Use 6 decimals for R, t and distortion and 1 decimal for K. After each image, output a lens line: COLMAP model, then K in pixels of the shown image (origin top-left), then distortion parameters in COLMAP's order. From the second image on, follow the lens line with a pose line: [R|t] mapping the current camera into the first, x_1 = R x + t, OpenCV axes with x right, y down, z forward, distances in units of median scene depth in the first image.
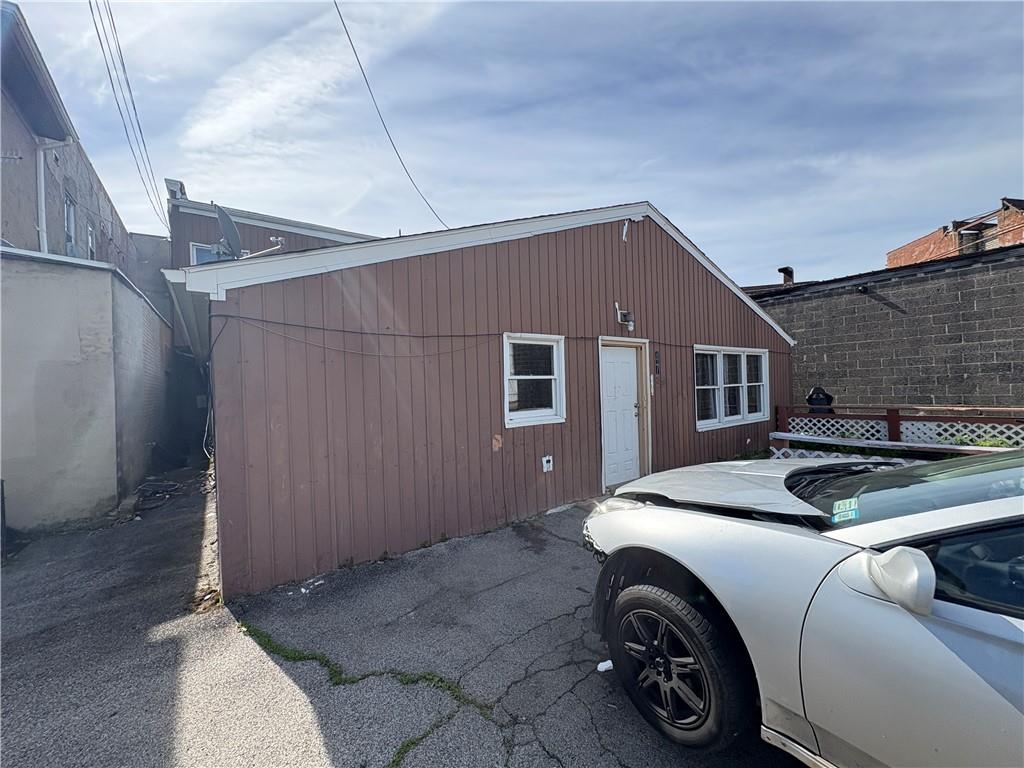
lens RADIAL K [[411.0, 0, 511.7], [0, 411.0, 385.9], [0, 0, 1]] dist [0.003416, 0.000490]
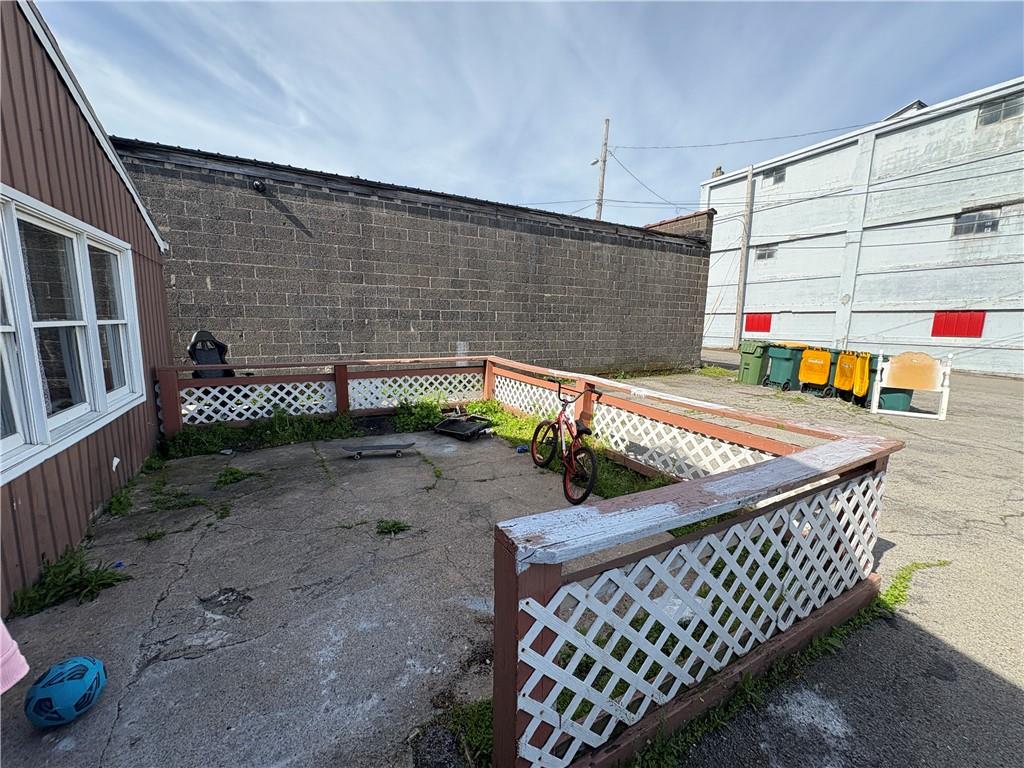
lens RADIAL K [[411.0, 0, 511.7], [0, 411.0, 382.1], [0, 0, 1]] dist [0.003416, 0.000490]
pose [[0.126016, -0.109180, 0.986002, 0.212168], [-0.023947, 0.993301, 0.113049, -0.001292], [-0.991739, -0.037858, 0.122557, 0.520494]]
